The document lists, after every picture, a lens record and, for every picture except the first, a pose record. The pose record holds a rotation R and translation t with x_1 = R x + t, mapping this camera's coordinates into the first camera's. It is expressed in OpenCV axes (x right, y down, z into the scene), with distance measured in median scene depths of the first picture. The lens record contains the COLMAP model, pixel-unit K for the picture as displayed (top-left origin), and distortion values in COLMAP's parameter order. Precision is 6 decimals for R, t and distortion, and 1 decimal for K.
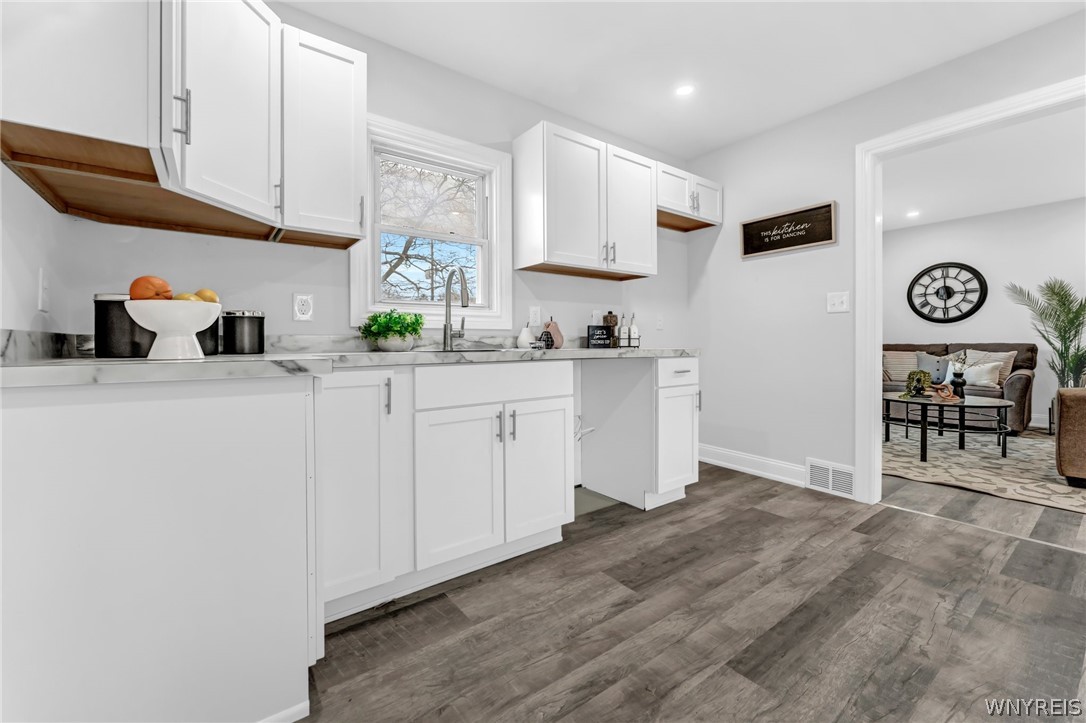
lens RADIAL K [[444.4, 0, 542.5], [0, 444.4, 351.6], [0, 0, 1]] dist [-0.005843, 0.001187]
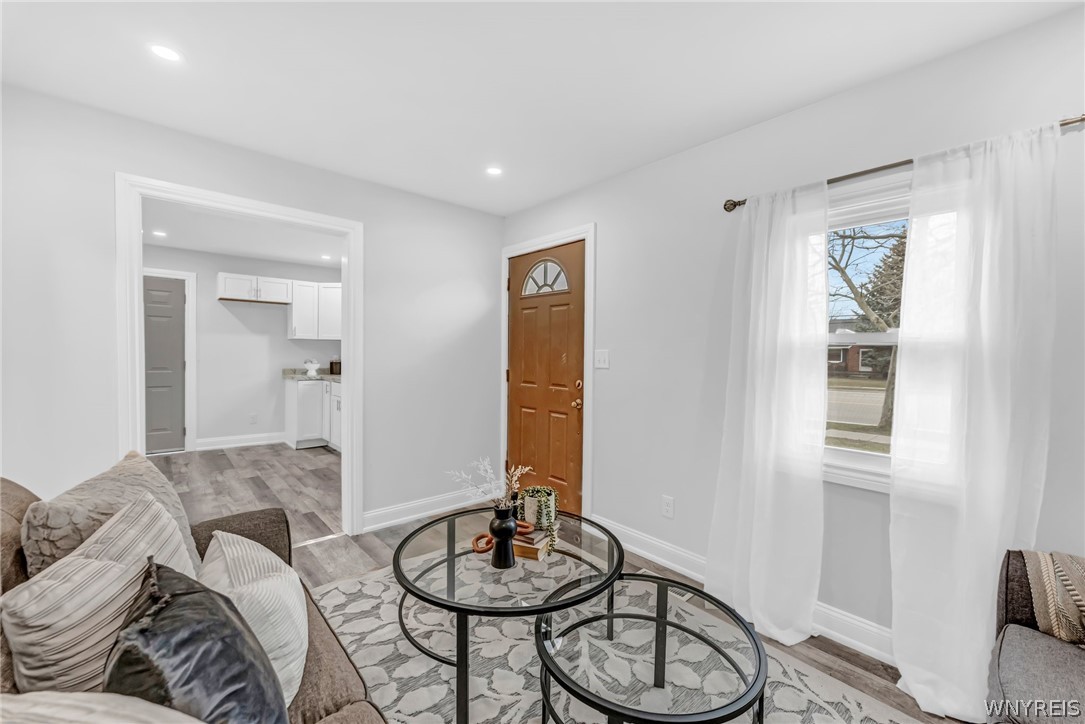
lens RADIAL K [[444.0, 0, 542.1], [0, 444.0, 362.3], [0, 0, 1]] dist [-0.005843, 0.001187]
pose [[0.080668, 0.030262, -0.996281, 2.929599], [-0.017578, 0.999427, 0.028935, -0.213484], [0.996586, 0.015179, 0.081154, 2.144255]]
